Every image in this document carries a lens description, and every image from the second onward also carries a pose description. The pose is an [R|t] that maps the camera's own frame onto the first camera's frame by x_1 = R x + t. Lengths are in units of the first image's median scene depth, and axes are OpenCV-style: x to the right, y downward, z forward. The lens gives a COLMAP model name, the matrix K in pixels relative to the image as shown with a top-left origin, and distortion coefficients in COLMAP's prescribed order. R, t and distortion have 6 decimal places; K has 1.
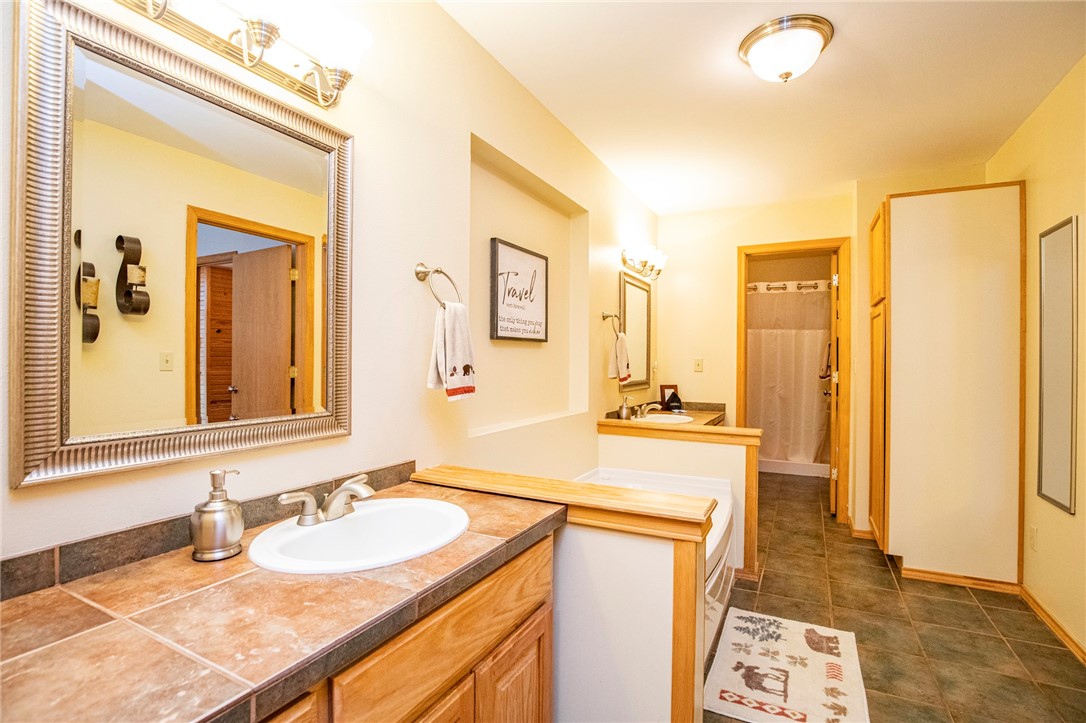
lens RADIAL K [[501.2, 0, 550.6], [0, 501.2, 361.4], [0, 0, 1]] dist [-0.034716, 0.006352]
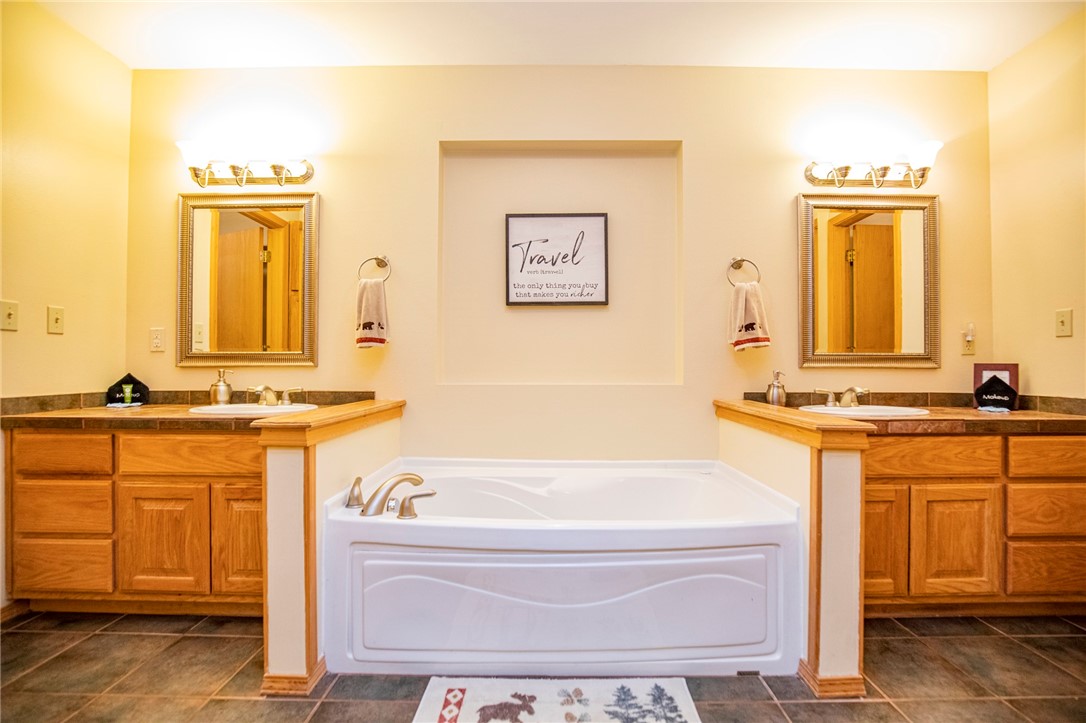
lens RADIAL K [[501.2, 0, 550.6], [0, 501.2, 361.4], [0, 0, 1]] dist [-0.034716, 0.006352]
pose [[0.458471, -0.019027, -0.888506, 0.870030], [0.000412, 0.999775, -0.021197, 0.098409], [0.888709, 0.009352, 0.458375, 0.553201]]
